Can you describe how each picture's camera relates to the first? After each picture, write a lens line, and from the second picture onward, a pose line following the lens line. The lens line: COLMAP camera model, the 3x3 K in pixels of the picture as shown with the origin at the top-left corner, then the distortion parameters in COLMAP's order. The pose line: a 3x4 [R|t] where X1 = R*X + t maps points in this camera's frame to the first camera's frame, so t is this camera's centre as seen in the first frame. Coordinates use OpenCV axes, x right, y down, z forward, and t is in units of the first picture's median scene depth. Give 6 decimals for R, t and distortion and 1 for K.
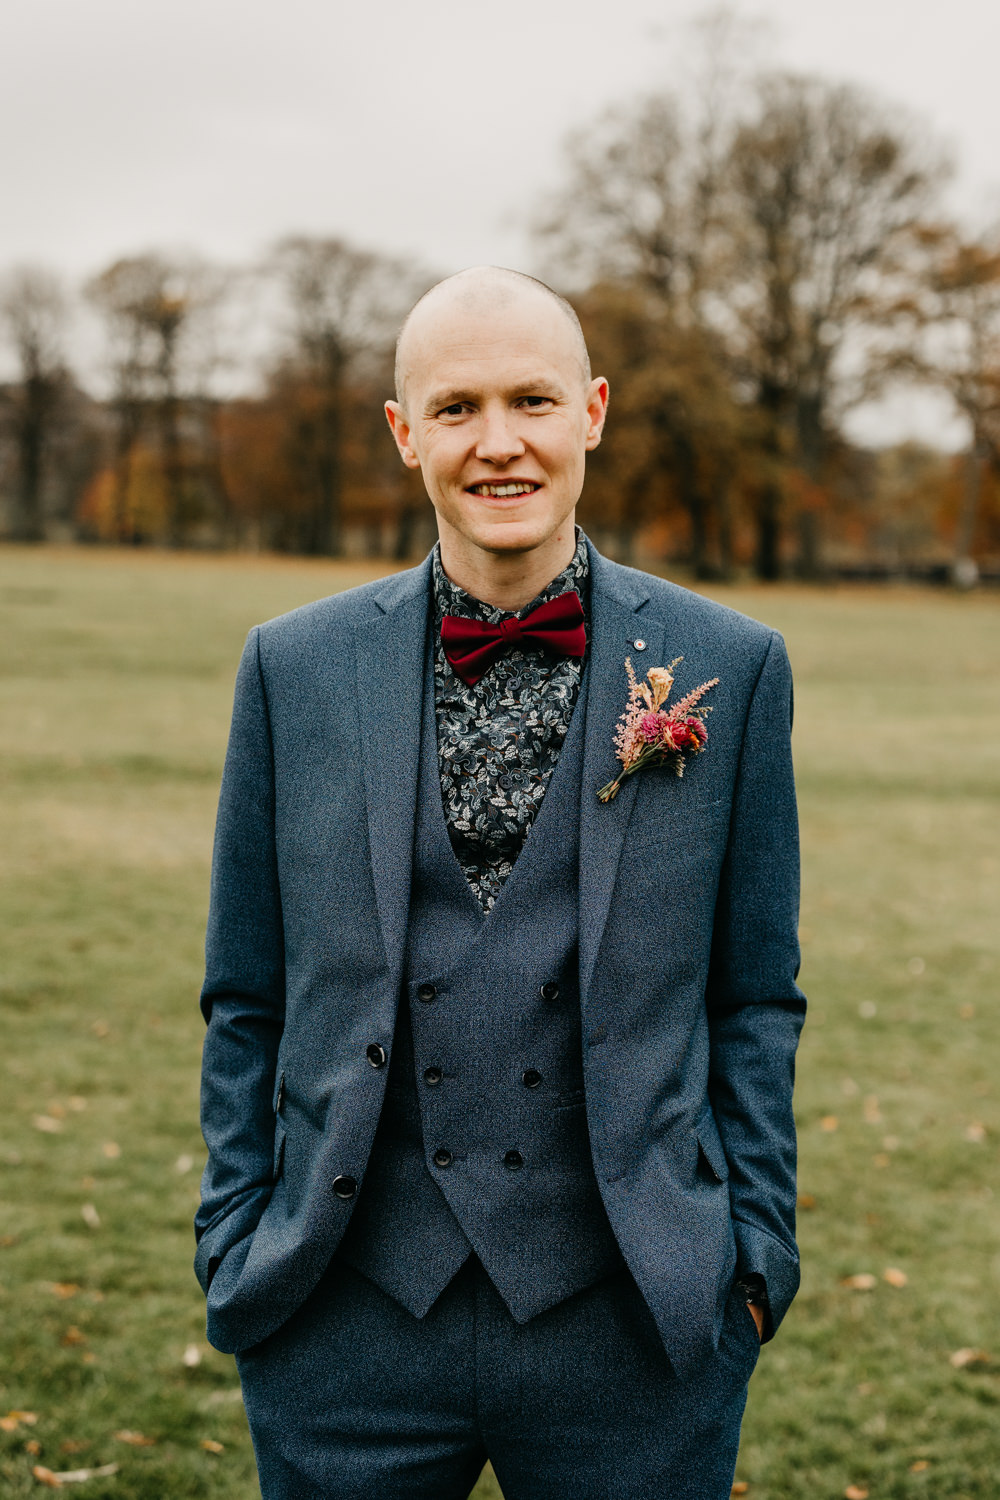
lens RADIAL K [[2095.2, 0, 472.4], [0, 2095.2, 720.1], [0, 0, 1]] dist [0.018463, -0.060387]
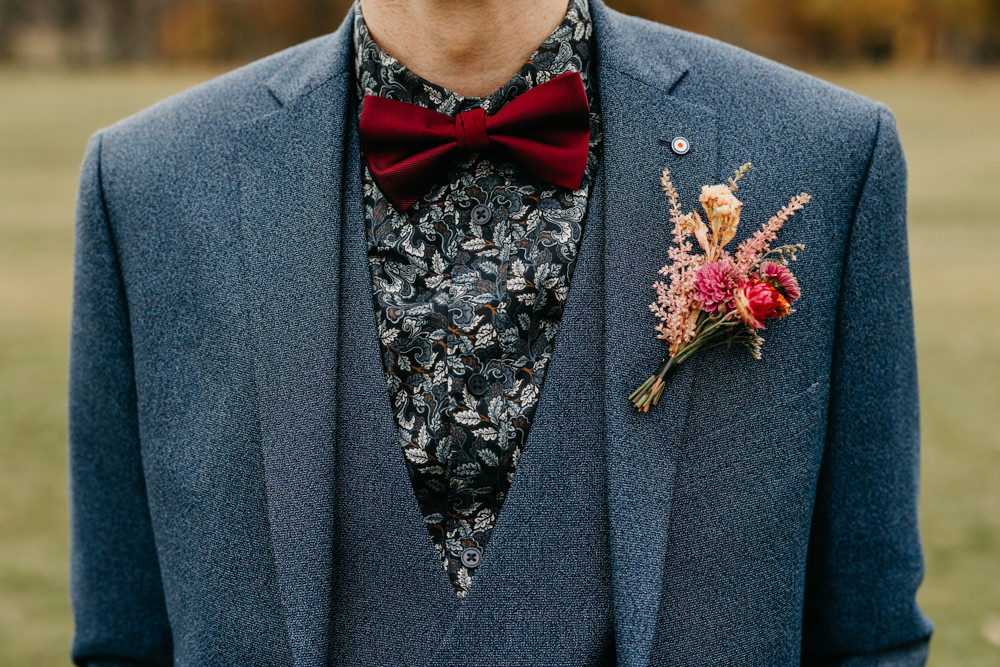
lens RADIAL K [[1396.8, 0, 438.6], [0, 1396.8, 305.0], [0, 0, 1]] dist [0.018463, -0.060387]
pose [[0.998805, -0.048780, 0.003121, 0.003756], [0.047847, 0.988756, 0.141680, -0.052498], [-0.009997, -0.141361, 0.989908, 0.588134]]
